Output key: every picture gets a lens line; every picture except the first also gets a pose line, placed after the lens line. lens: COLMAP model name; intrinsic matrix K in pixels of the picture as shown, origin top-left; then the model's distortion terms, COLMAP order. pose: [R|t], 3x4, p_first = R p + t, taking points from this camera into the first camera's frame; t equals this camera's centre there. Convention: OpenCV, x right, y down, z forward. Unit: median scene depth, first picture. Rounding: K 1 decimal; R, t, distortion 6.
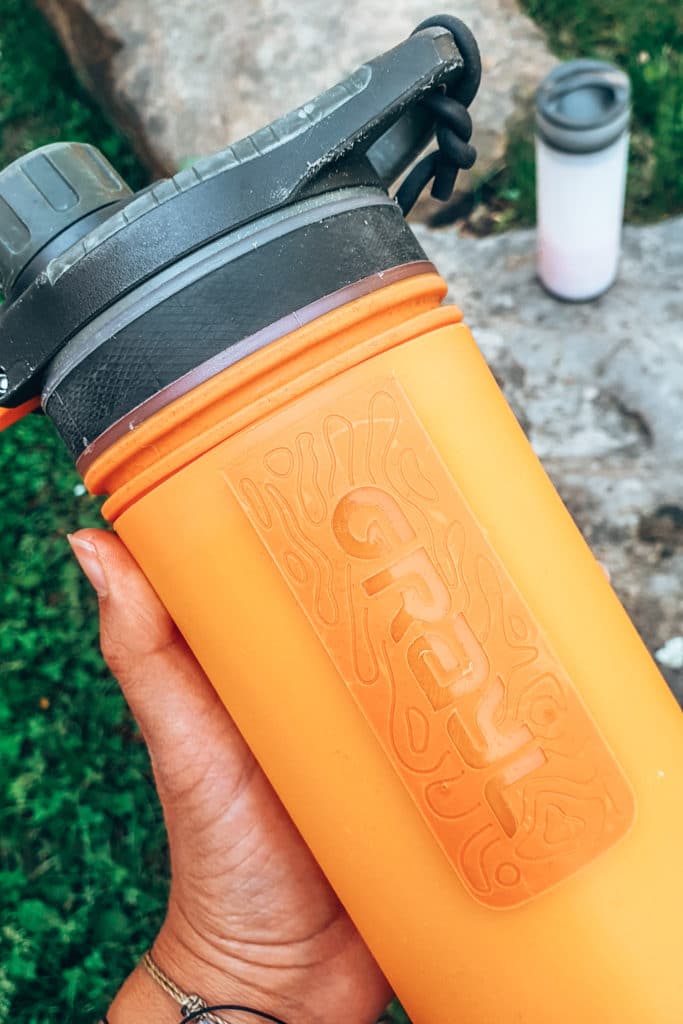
lens RADIAL K [[788.0, 0, 341.5], [0, 788.0, 512.0], [0, 0, 1]] dist [0.082964, -0.006112]
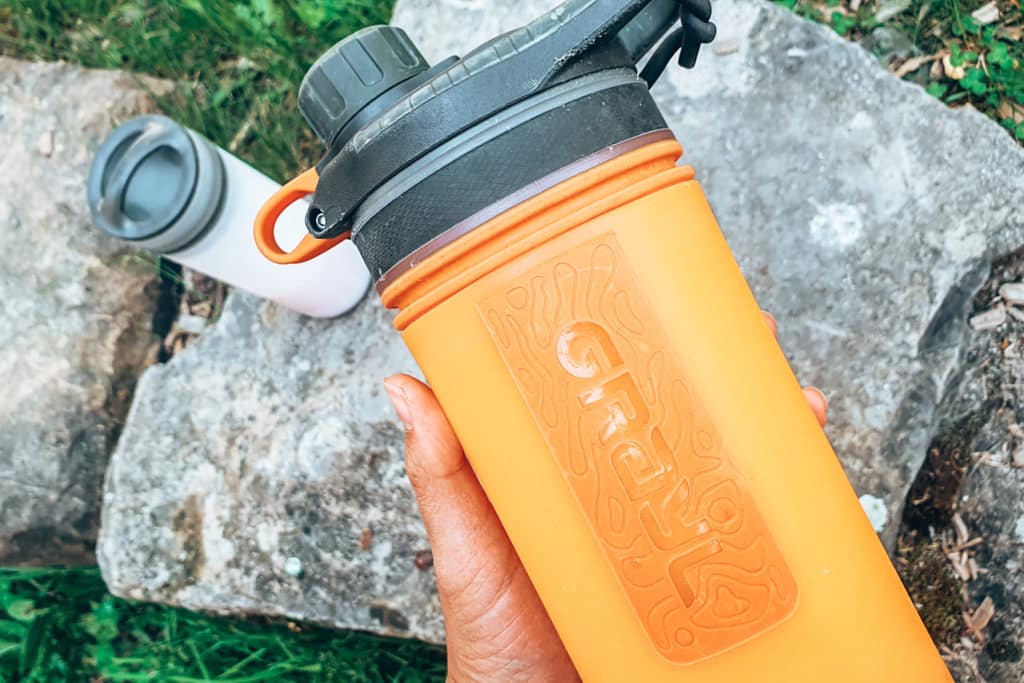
lens RADIAL K [[772.7, 0, 514.0], [0, 772.7, 360.1], [0, 0, 1]] dist [0.212230, 0.000968]
pose [[0.985594, 0.057581, -0.159027, 0.117360], [-0.052198, 0.997920, 0.037823, -0.009344], [0.160874, -0.028978, 0.986549, -0.246140]]
